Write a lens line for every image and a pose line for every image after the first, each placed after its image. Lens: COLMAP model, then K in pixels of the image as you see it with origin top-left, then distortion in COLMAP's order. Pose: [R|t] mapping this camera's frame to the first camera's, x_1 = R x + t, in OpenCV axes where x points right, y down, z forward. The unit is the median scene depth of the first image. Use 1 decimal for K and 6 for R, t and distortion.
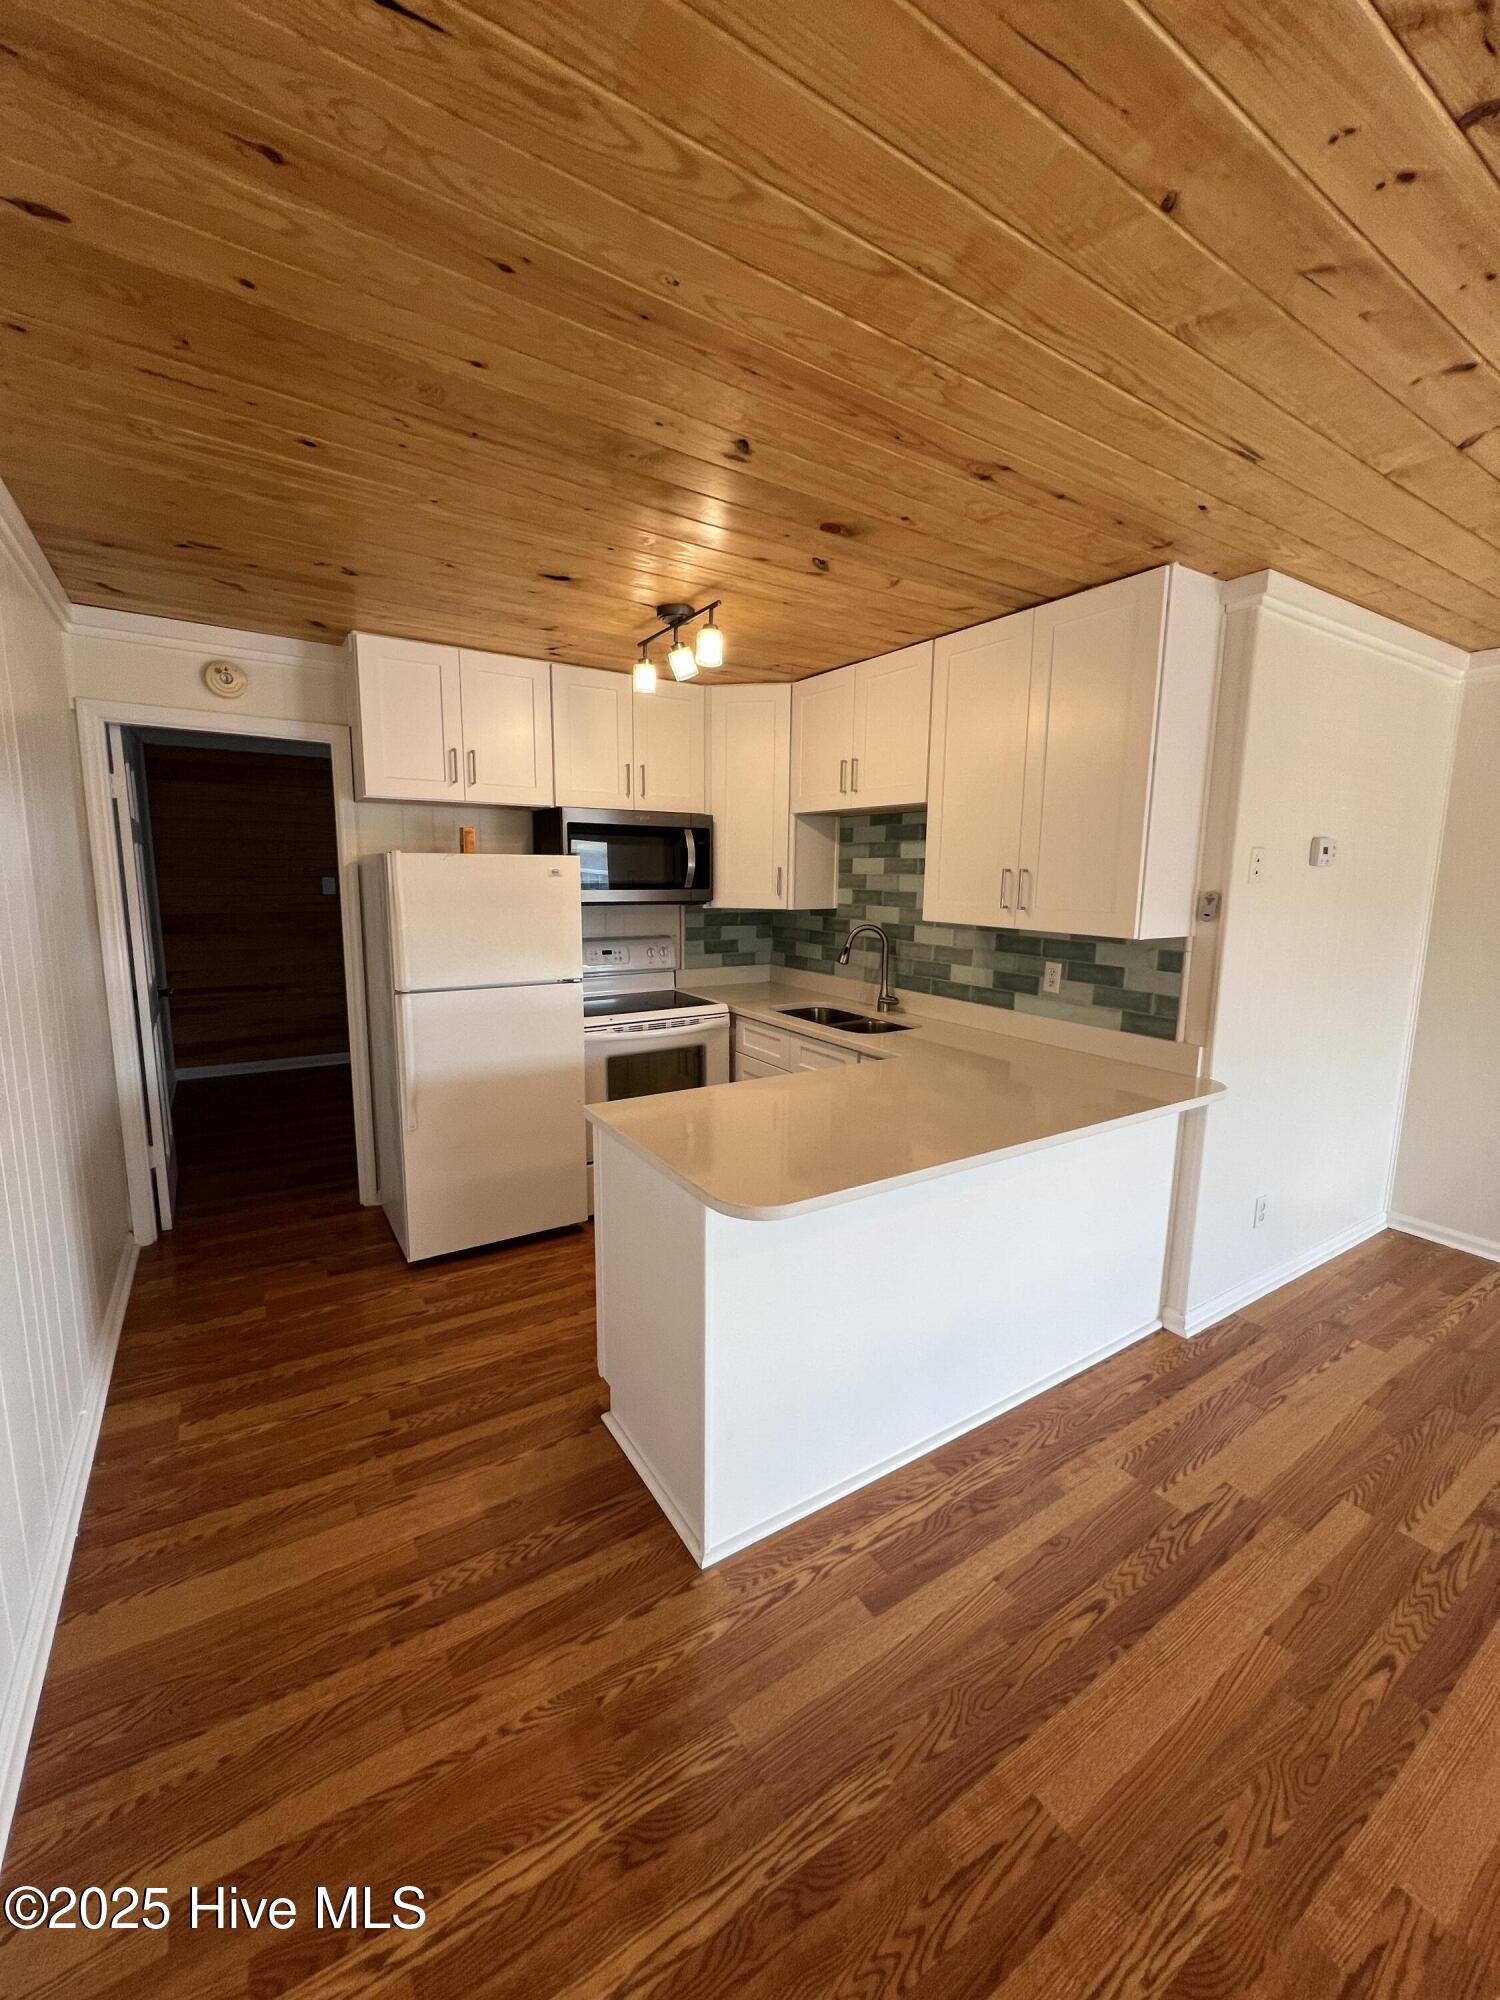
lens RADIAL K [[801.9, 0, 754.9], [0, 801.9, 997.2], [0, 0, 1]] dist [-0.001499, 0.000584]
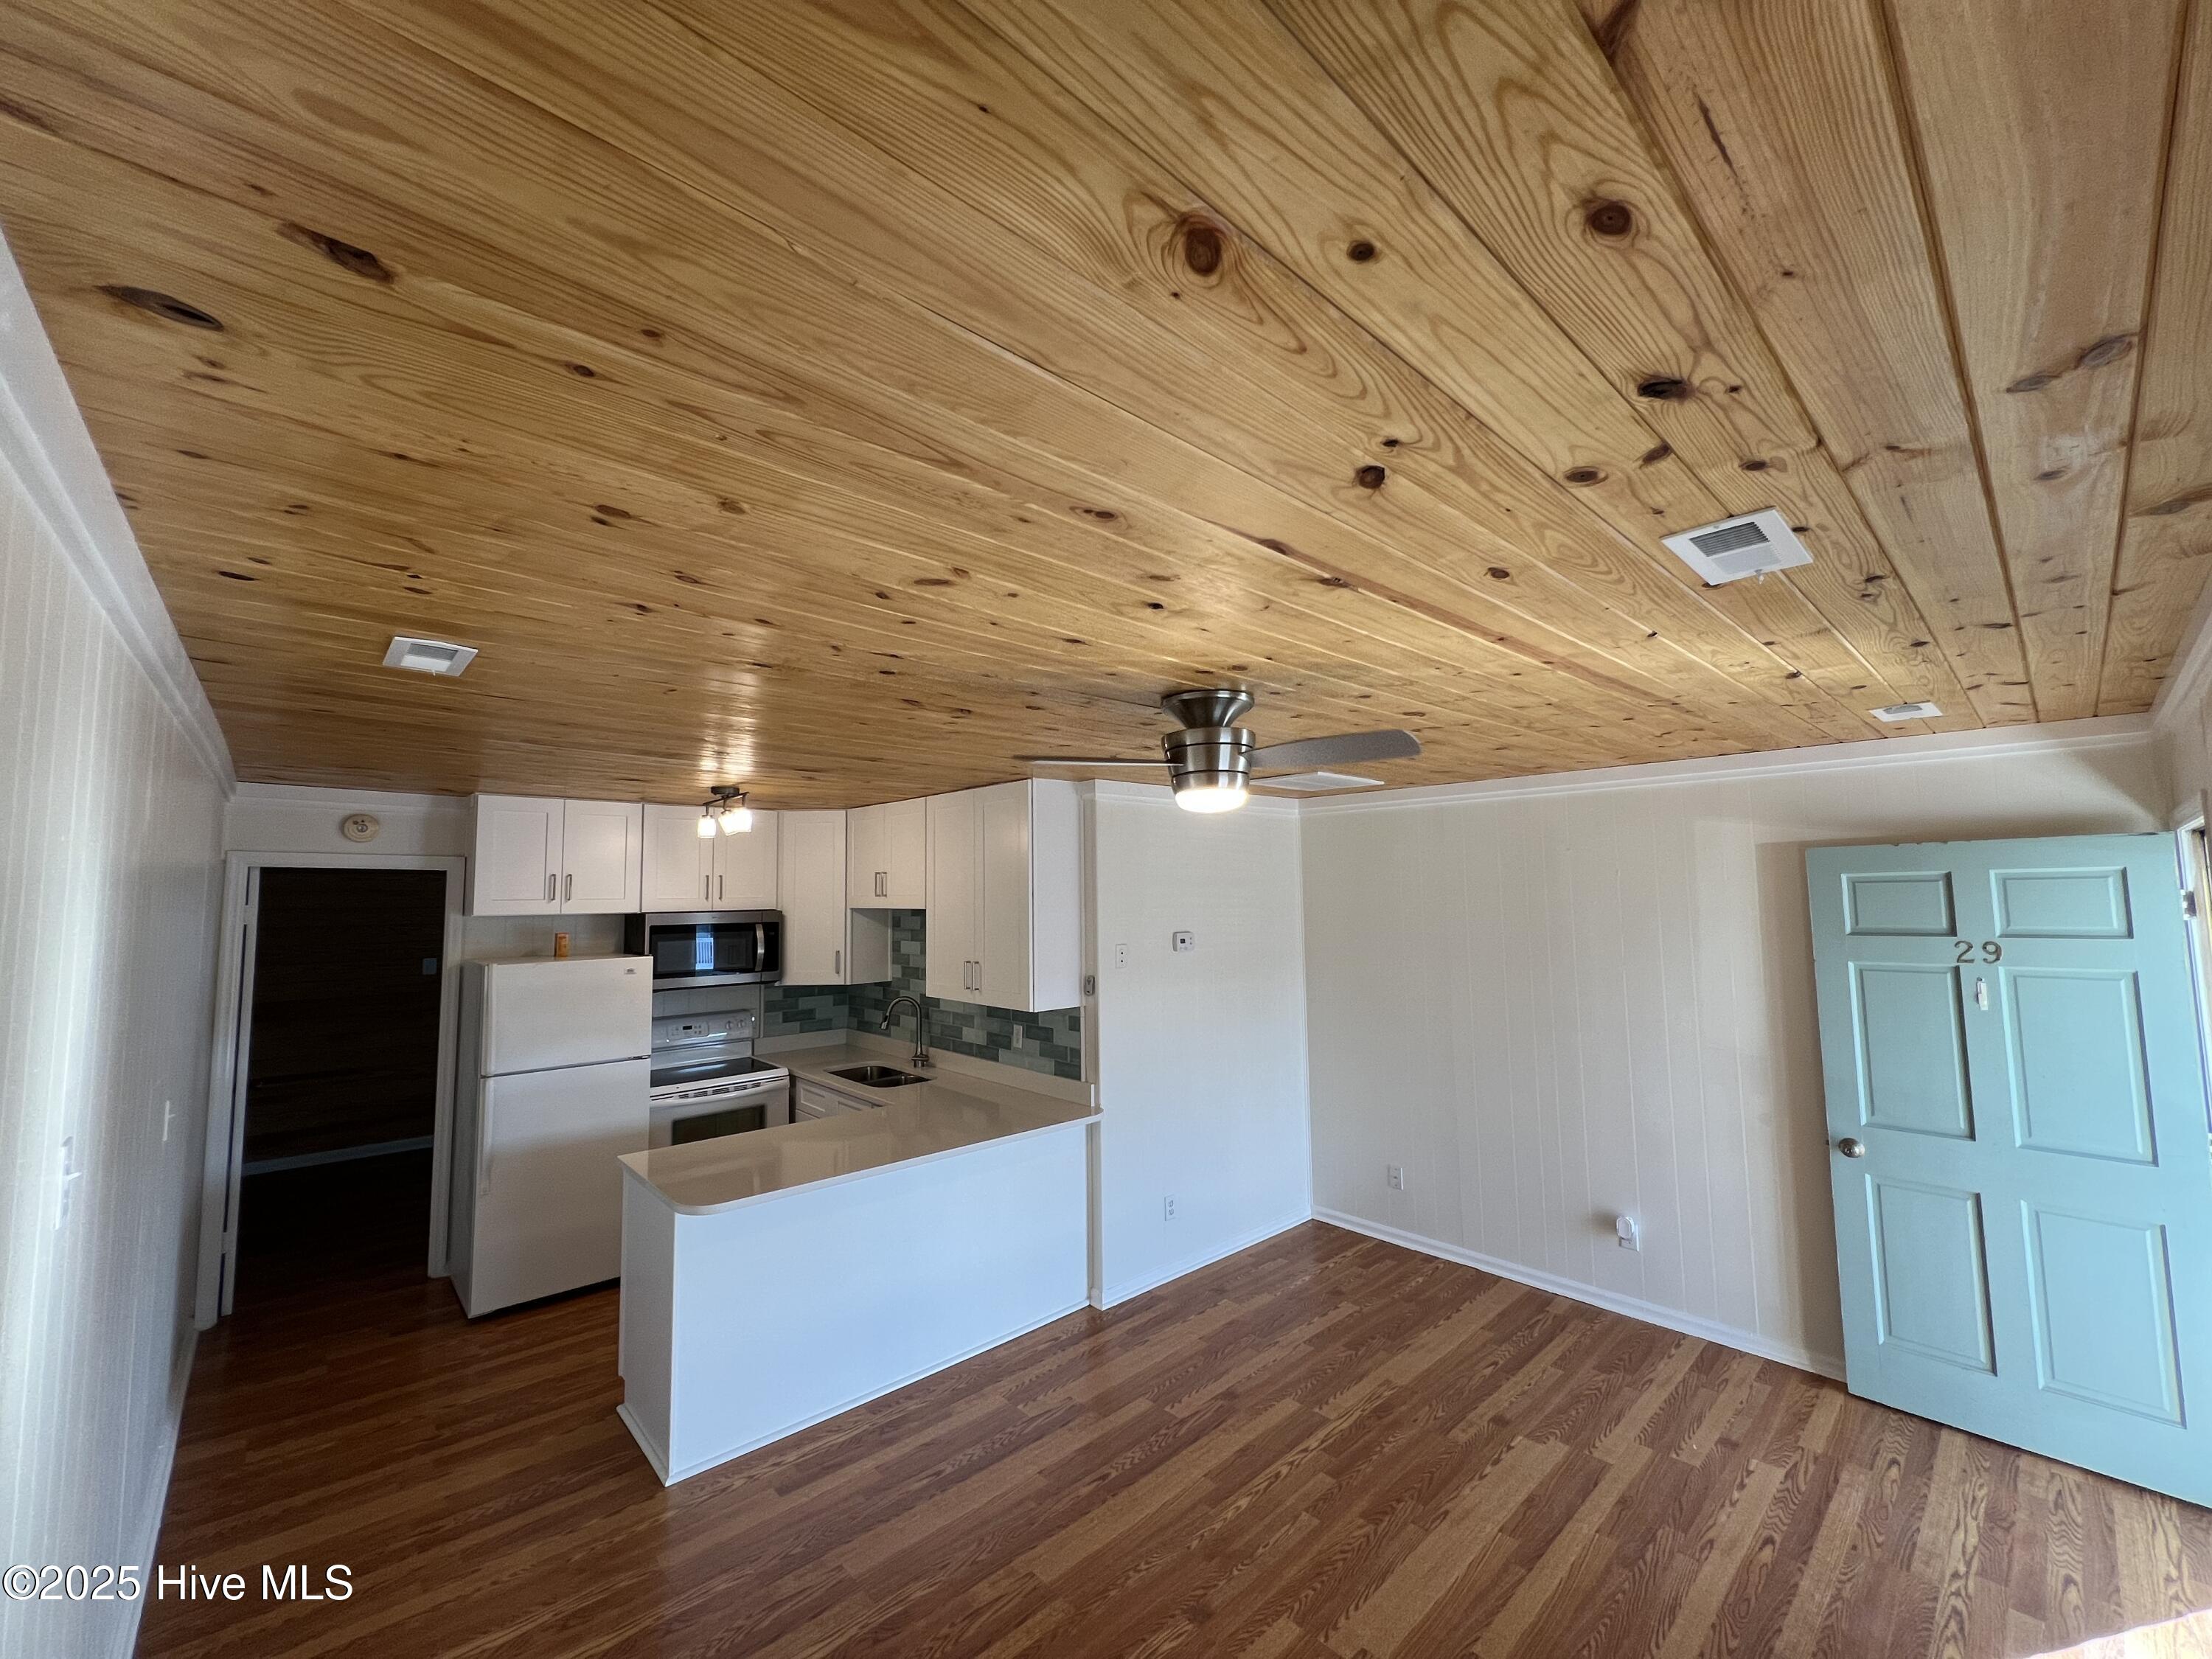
lens RADIAL K [[886.9, 0, 1103.8], [0, 886.9, 828.6], [0, 0, 1]] dist [-0.001499, 0.000584]
pose [[0.986175, -0.013033, 0.165196, 0.290258], [0.050809, 0.972666, -0.226580, -0.020179], [-0.157728, 0.231841, 0.959881, -0.578103]]
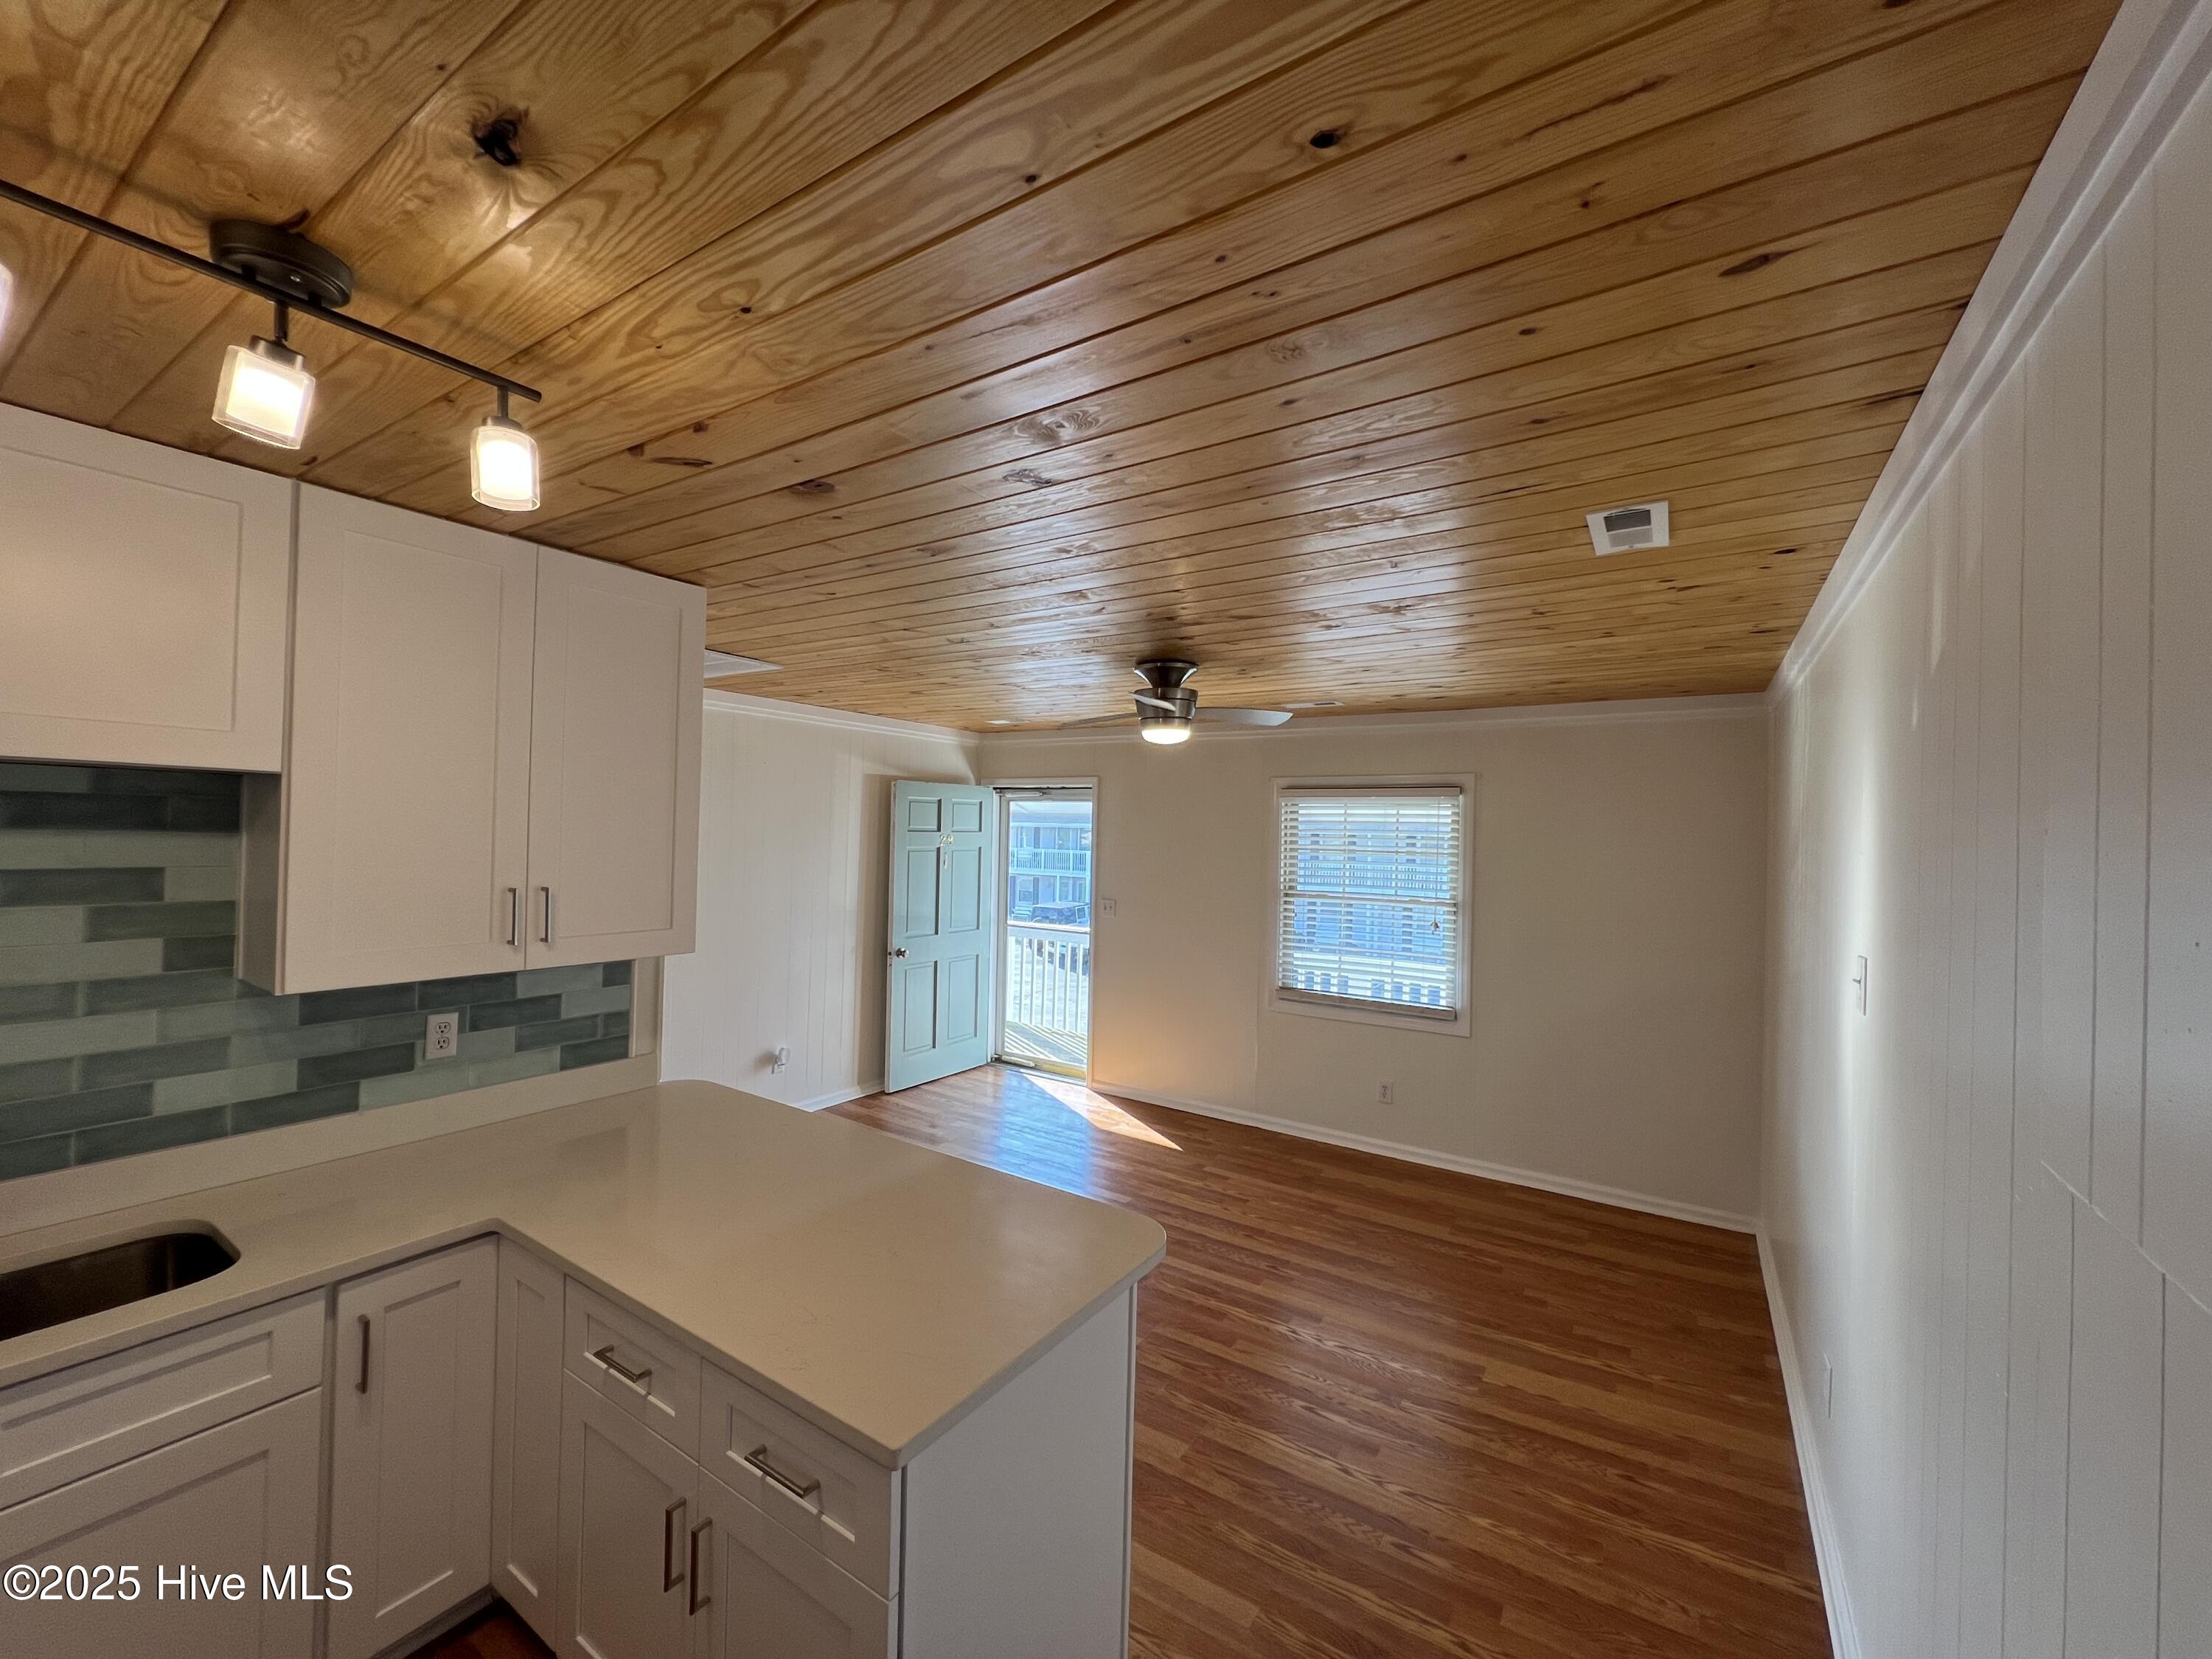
lens RADIAL K [[886.9, 0, 1099.0], [0, 886.9, 829.7], [0, 0, 1]] dist [-0.001499, 0.000584]
pose [[-0.399633, -0.024547, 0.916347, -0.584052], [0.111909, 0.990858, 0.075348, -0.207039], [-0.909819, 0.132659, -0.393232, 0.814652]]
